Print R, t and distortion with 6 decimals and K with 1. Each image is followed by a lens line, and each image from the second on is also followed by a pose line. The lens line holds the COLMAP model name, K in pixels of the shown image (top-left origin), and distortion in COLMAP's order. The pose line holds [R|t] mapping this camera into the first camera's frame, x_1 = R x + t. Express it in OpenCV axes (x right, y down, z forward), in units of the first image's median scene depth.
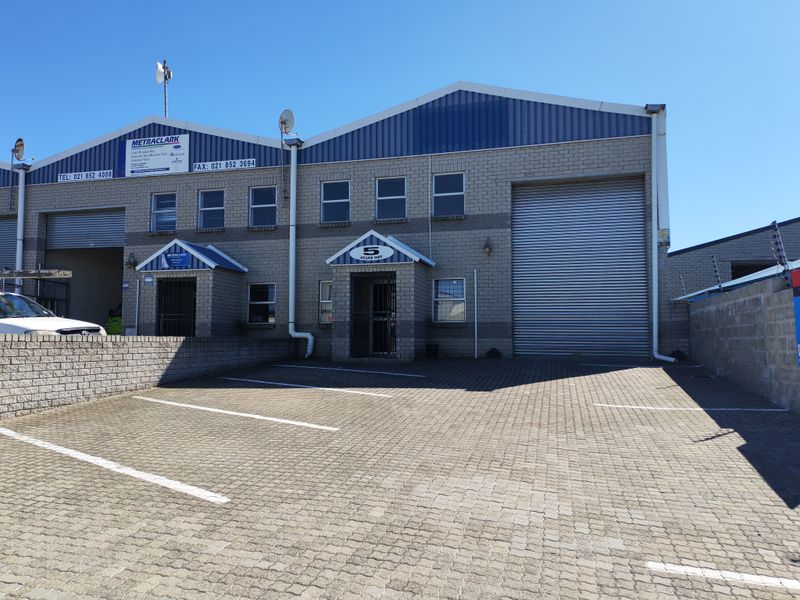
lens RADIAL K [[607.8, 0, 401.5], [0, 607.8, 295.5], [0, 0, 1]] dist [0.107066, -0.145486]
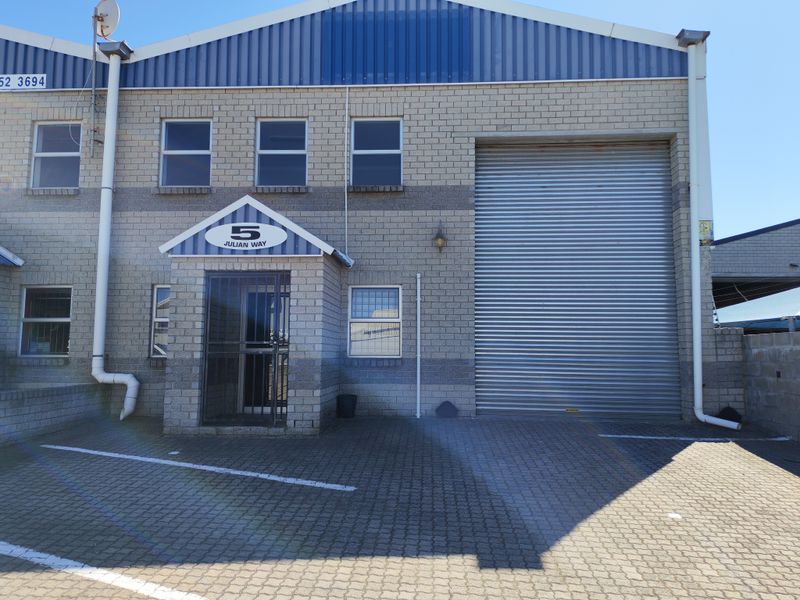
lens RADIAL K [[607.8, 0, 401.5], [0, 607.8, 295.5], [0, 0, 1]] dist [0.107066, -0.145486]
pose [[0.980591, 0.025075, 0.194454, -0.016047], [-0.021062, 0.999521, -0.022678, -0.005522], [-0.194929, 0.018143, 0.980649, 0.392948]]
